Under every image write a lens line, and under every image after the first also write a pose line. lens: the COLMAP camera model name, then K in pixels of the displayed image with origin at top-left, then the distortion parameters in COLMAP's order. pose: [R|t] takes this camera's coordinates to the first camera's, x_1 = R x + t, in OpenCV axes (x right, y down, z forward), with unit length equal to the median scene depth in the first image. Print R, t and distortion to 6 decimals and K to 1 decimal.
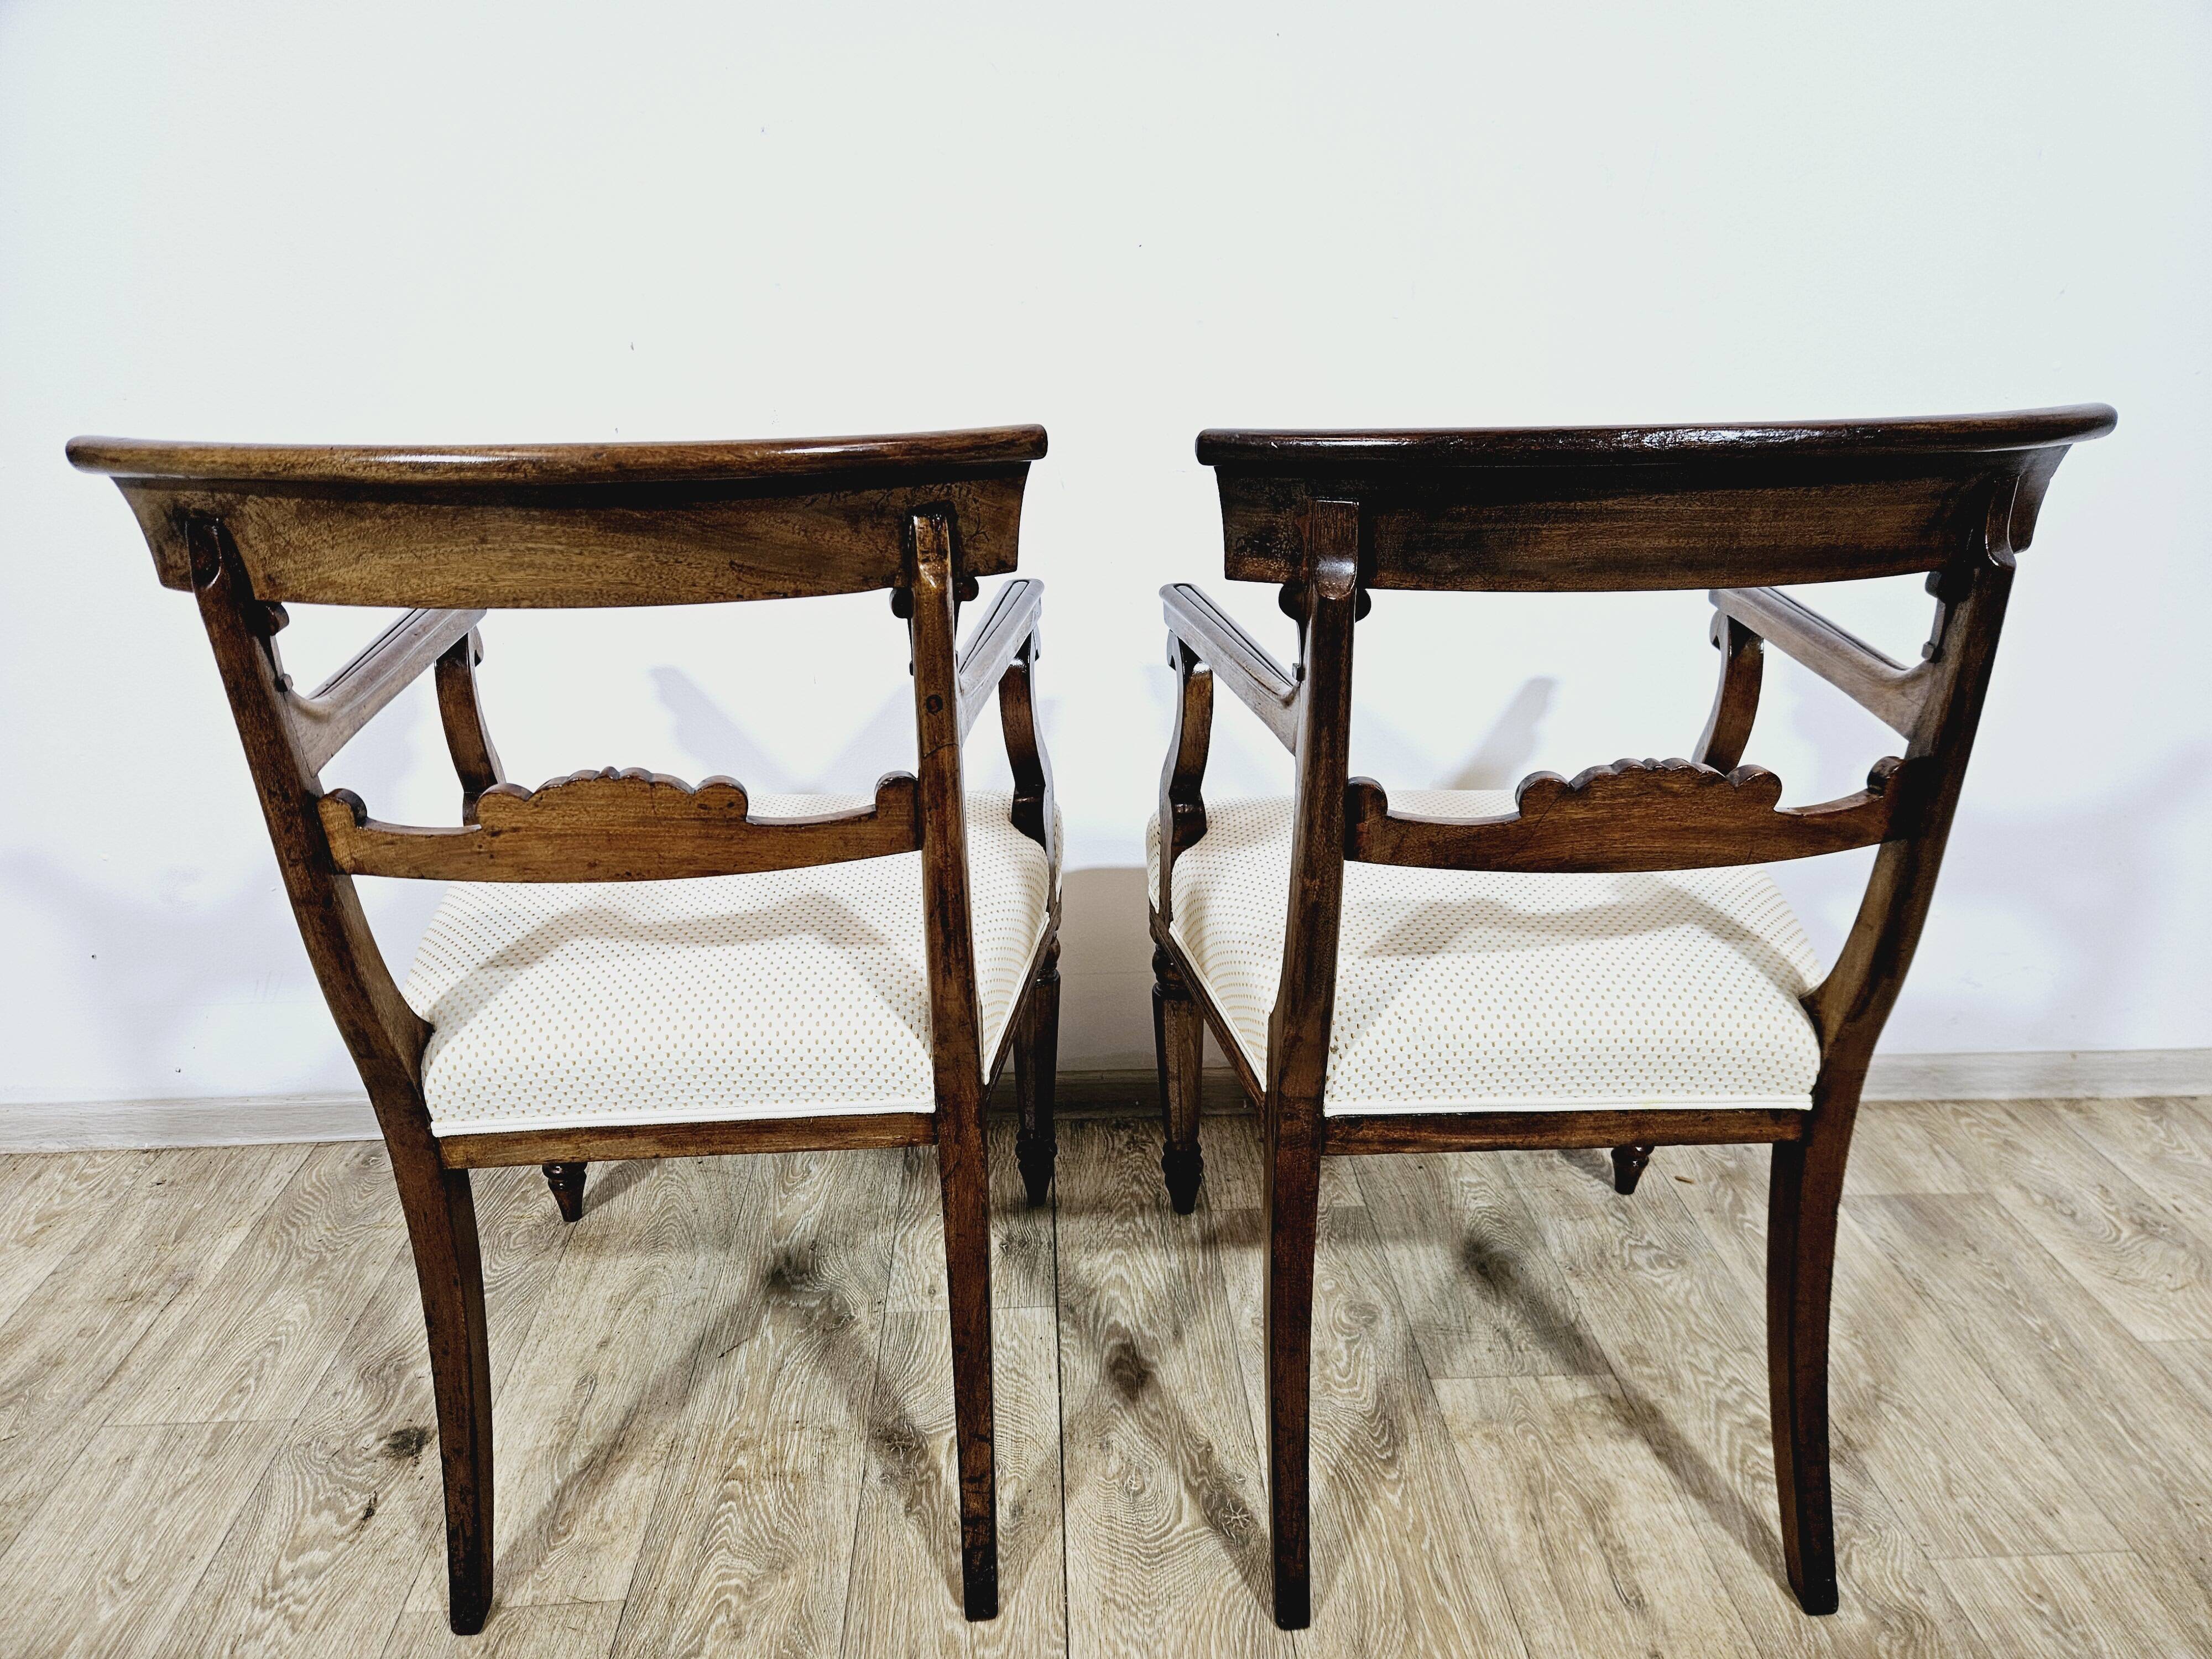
lens RADIAL K [[1553.3, 0, 1114.8], [0, 1553.3, 839.8], [0, 0, 1]] dist [0.070422, -0.064248]
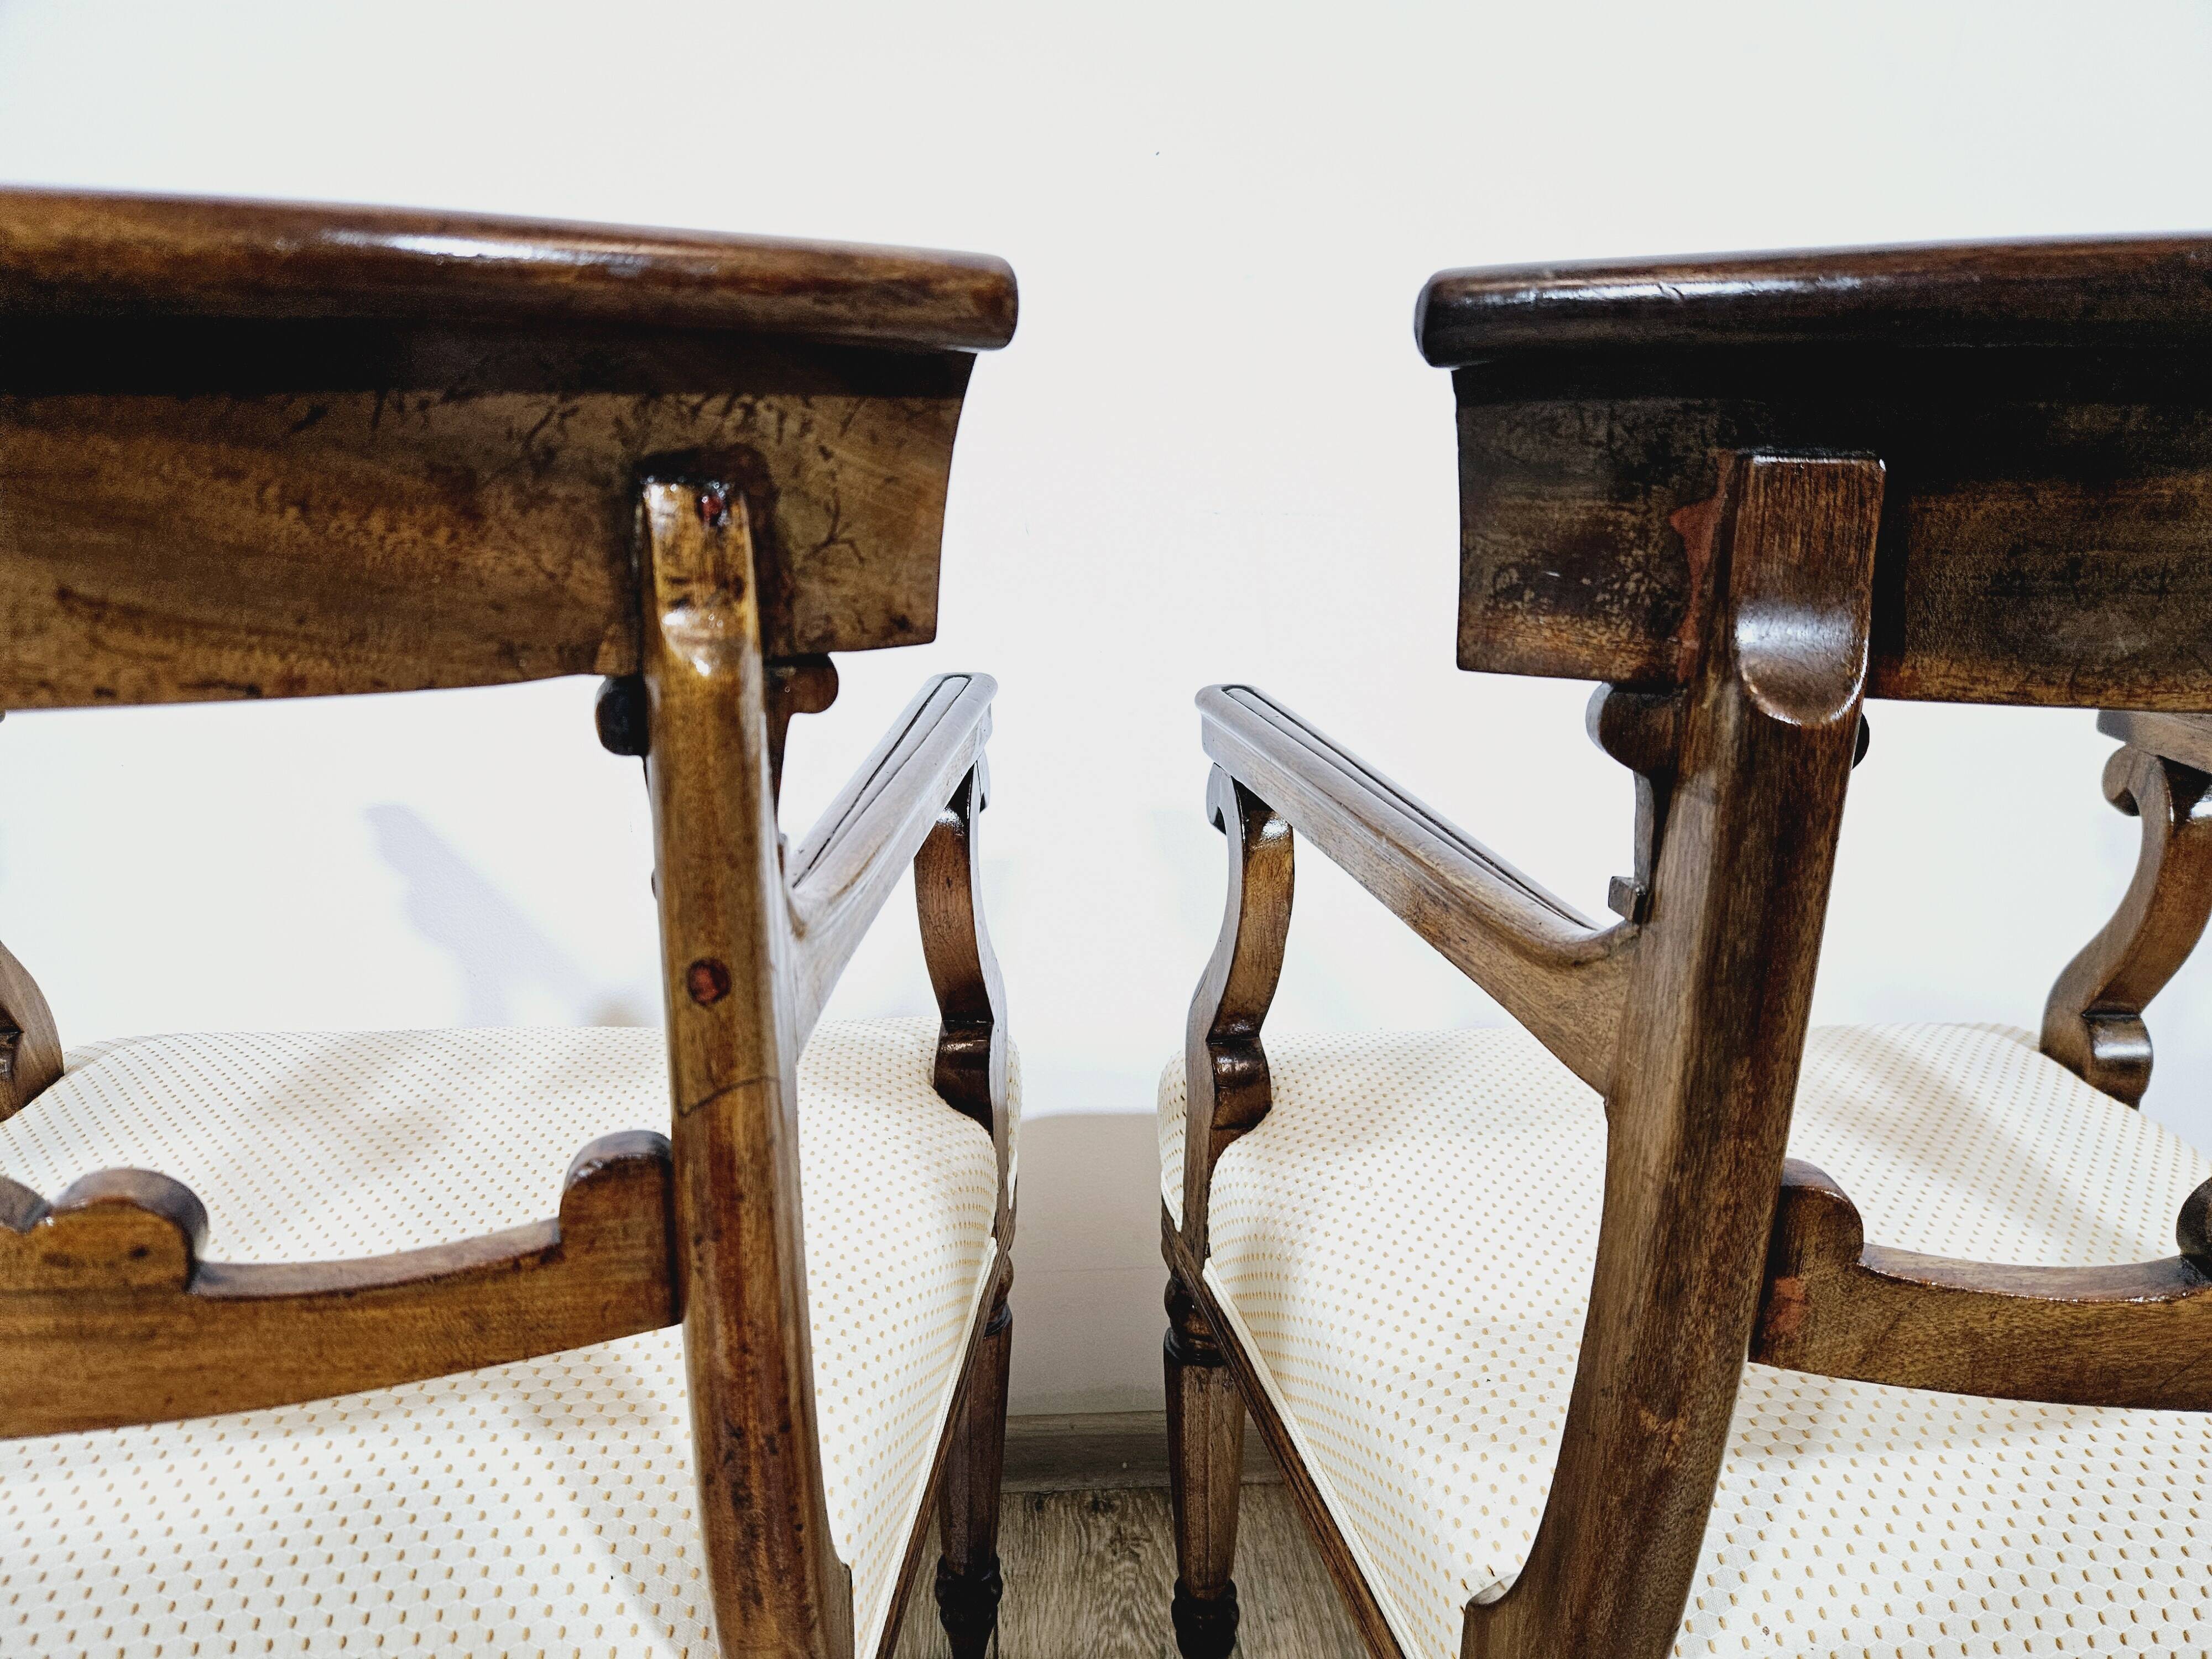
lens RADIAL K [[1553.3, 0, 1114.8], [0, 1553.3, 839.8], [0, 0, 1]] dist [0.070422, -0.064248]
pose [[0.999337, 0.012212, 0.034291, -0.029452], [-0.009900, 0.997717, -0.066810, -0.094519], [-0.035029, 0.066426, 0.997176, 0.596865]]
